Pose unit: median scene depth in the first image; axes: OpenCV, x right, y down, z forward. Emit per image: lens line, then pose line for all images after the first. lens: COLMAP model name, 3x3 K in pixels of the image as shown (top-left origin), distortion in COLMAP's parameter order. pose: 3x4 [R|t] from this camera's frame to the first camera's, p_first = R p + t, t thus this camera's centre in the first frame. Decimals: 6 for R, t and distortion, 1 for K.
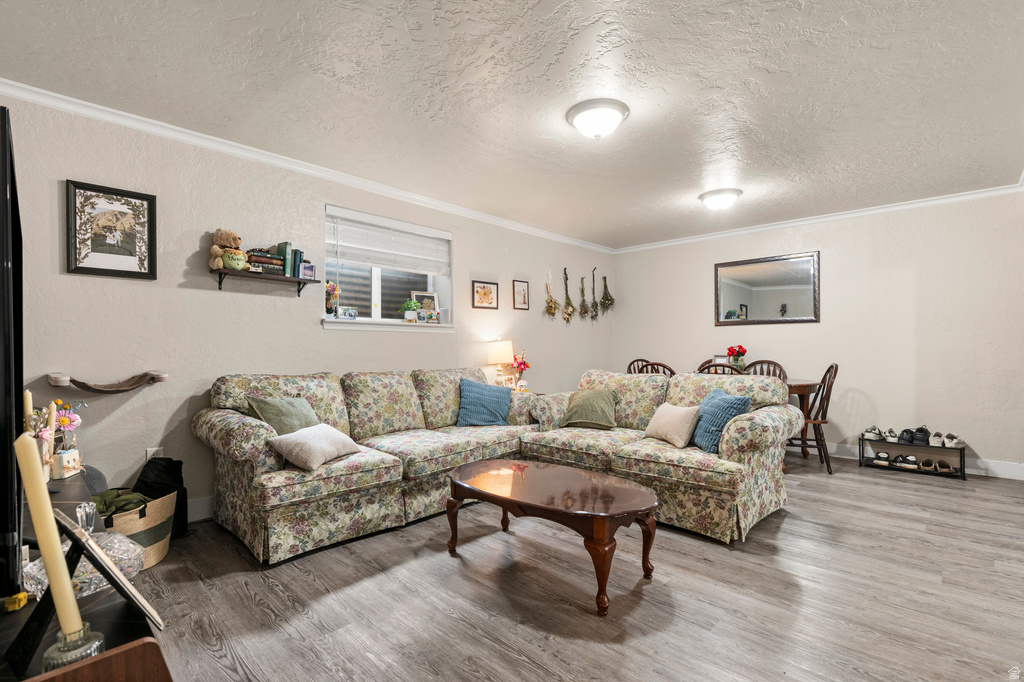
lens RADIAL K [[477.2, 0, 512.0], [0, 477.2, 341.0], [0, 0, 1]] dist [-0.000582, -0.000349]
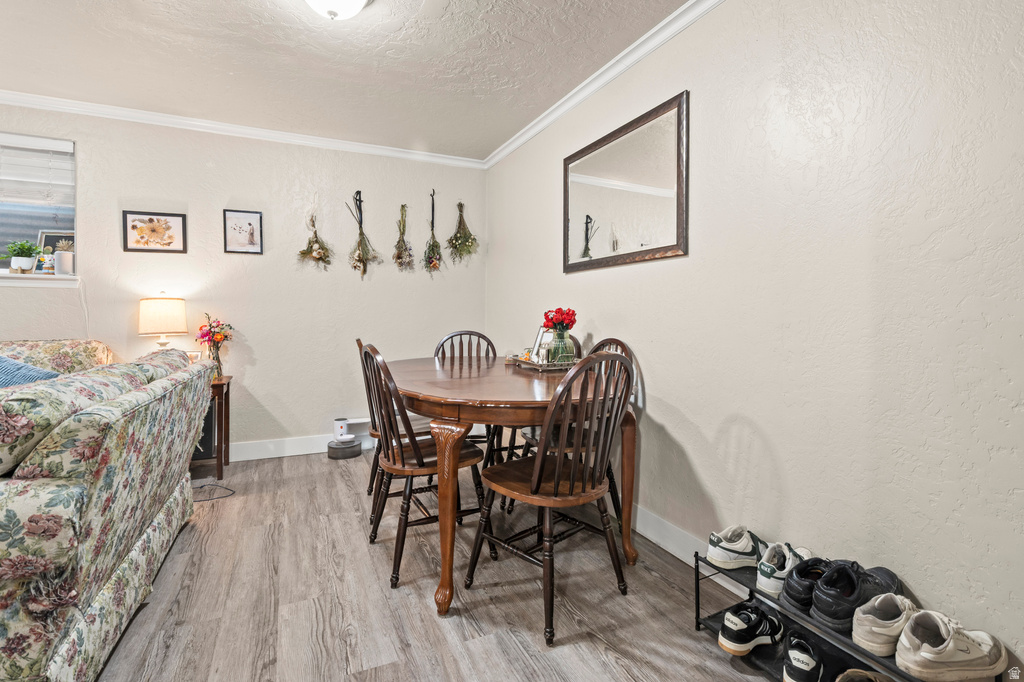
lens RADIAL K [[481.6, 0, 517.5], [0, 481.6, 312.8], [0, 0, 1]] dist [0.000616, 0.000281]
pose [[0.930097, 0.006707, -0.367254, 0.683459], [-0.002900, 0.999936, 0.010917, 0.009713], [0.367304, -0.009089, 0.930057, 0.554984]]
